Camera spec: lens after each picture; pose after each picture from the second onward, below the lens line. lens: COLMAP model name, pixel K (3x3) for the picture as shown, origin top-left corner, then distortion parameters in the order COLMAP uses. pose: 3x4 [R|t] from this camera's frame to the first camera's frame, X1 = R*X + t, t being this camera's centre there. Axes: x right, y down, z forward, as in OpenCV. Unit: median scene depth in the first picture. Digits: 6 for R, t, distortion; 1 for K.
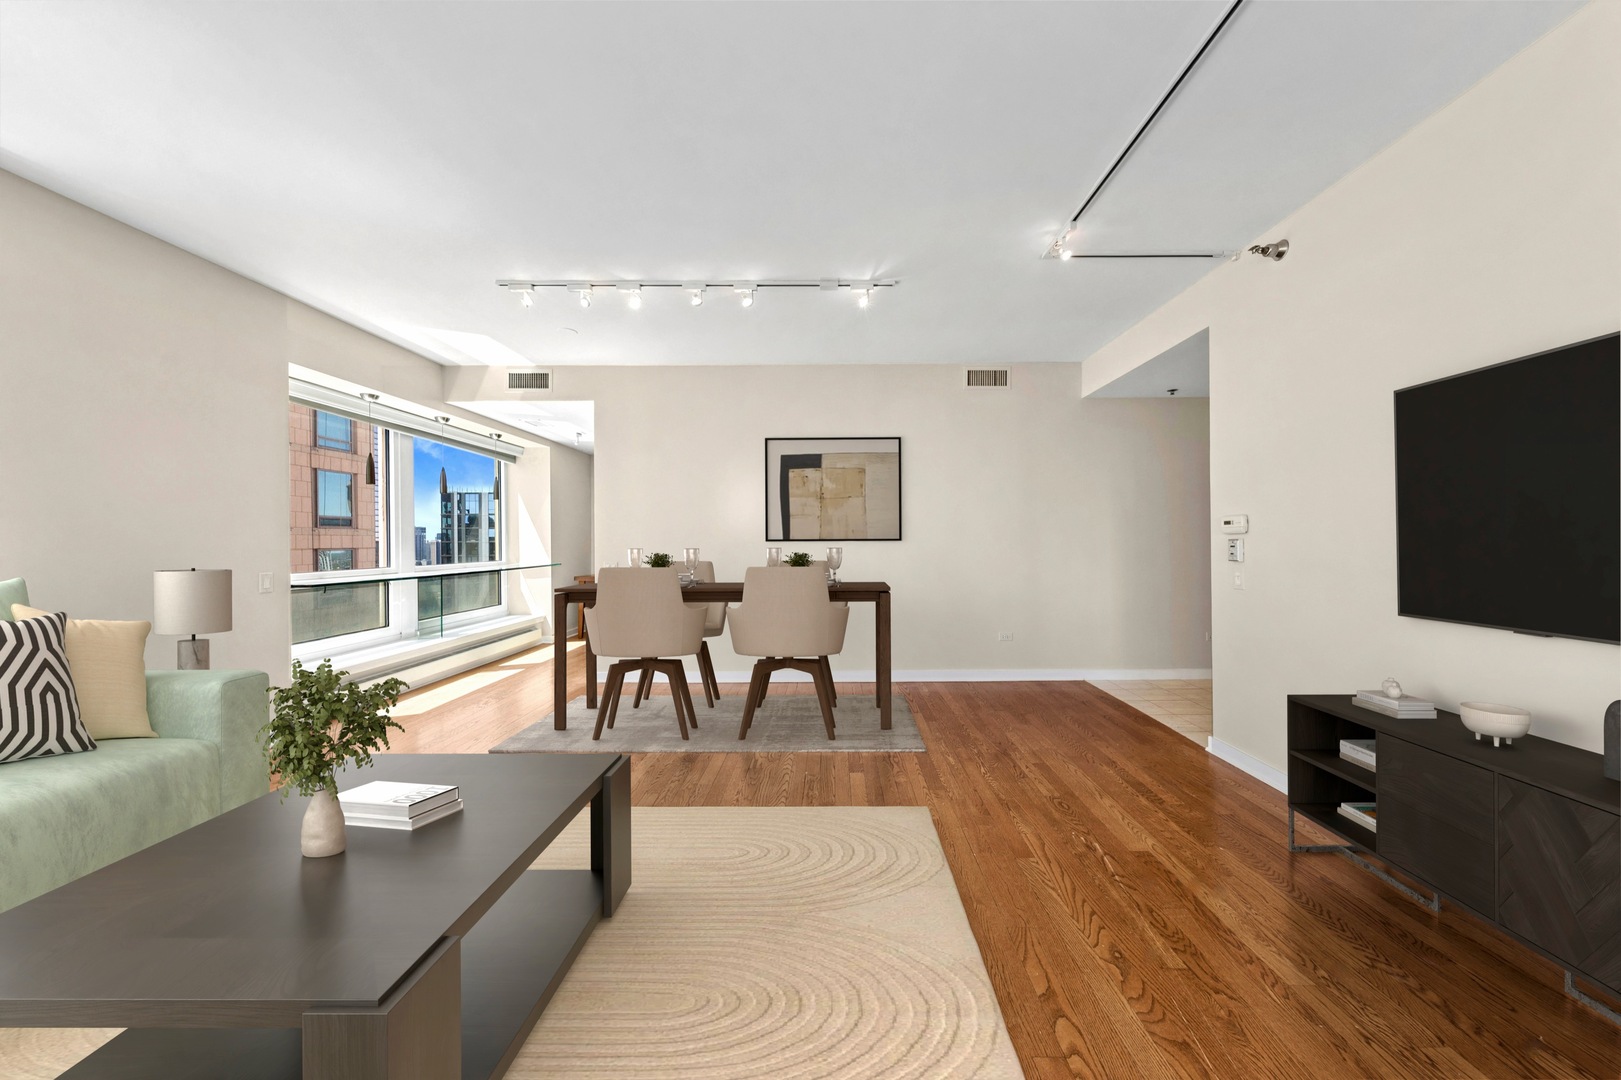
lens RADIAL K [[502.6, 0, 836.8], [0, 502.6, 532.1], [0, 0, 1]] dist [-0.000083, -0.000009]
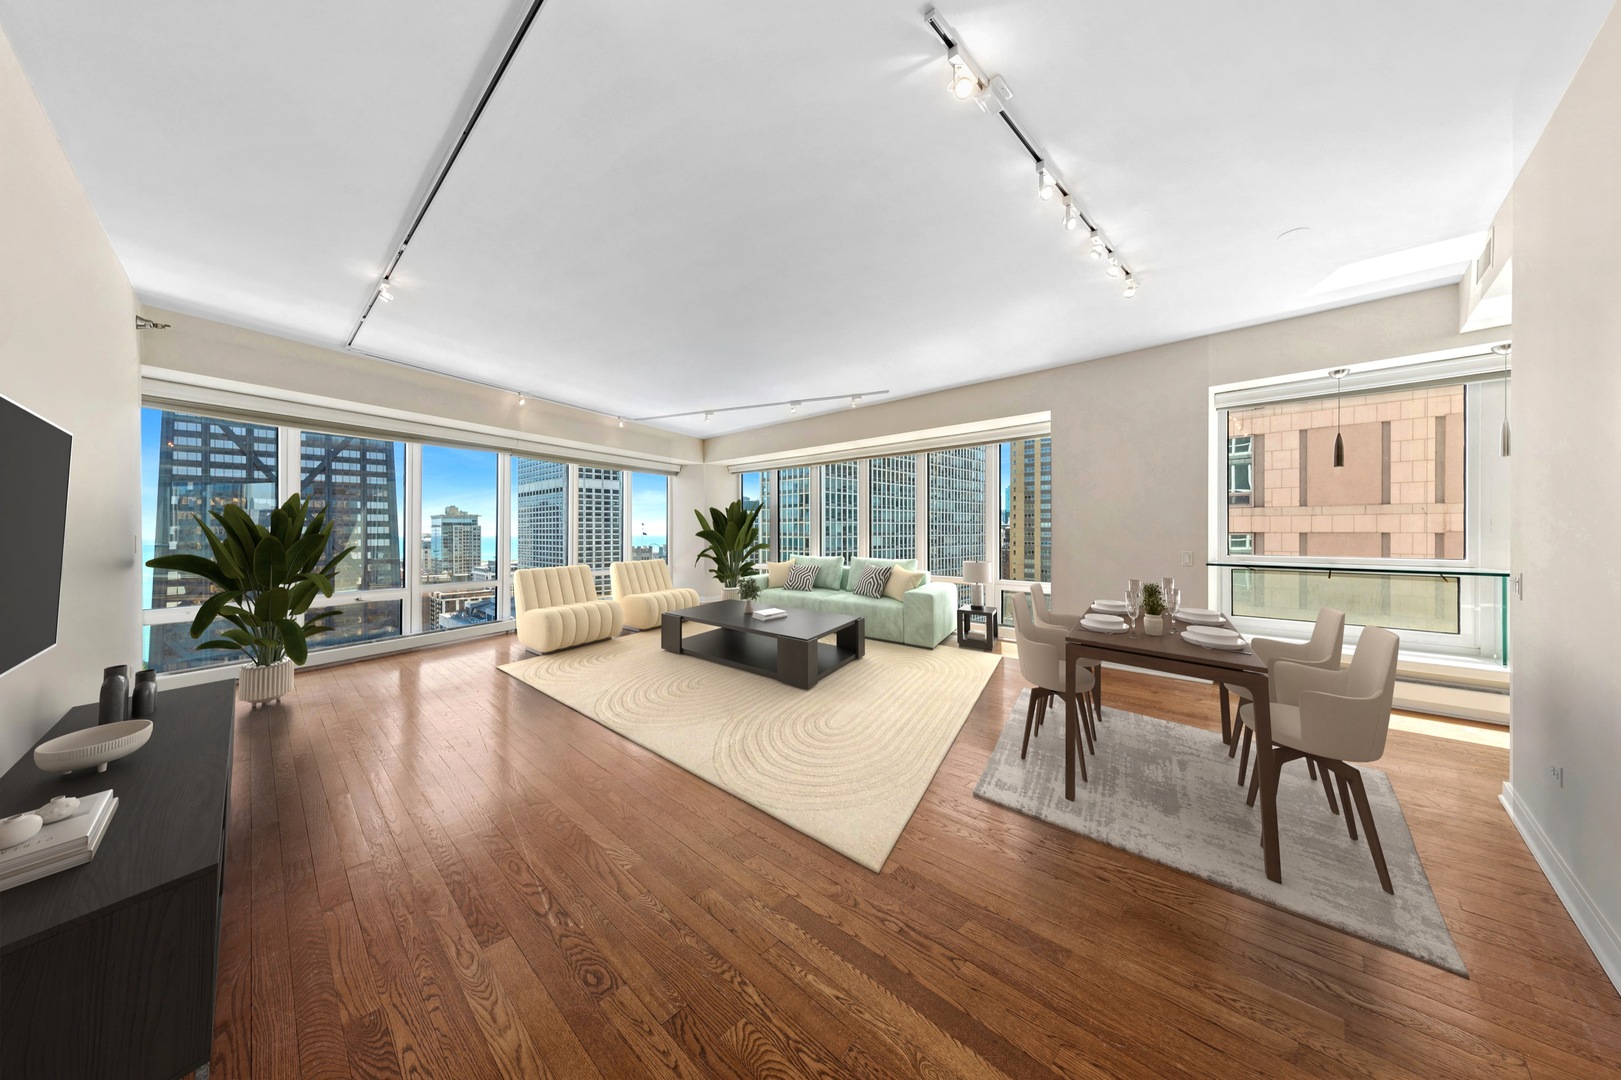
lens RADIAL K [[502.6, 0, 836.8], [0, 502.6, 532.1], [0, 0, 1]] dist [-0.000083, -0.000009]
pose [[-0.654346, 0.018502, -0.755969, 0.493891], [0.020060, 0.999774, 0.007106, 0.002795], [0.755929, -0.010514, -0.654569, 1.133209]]
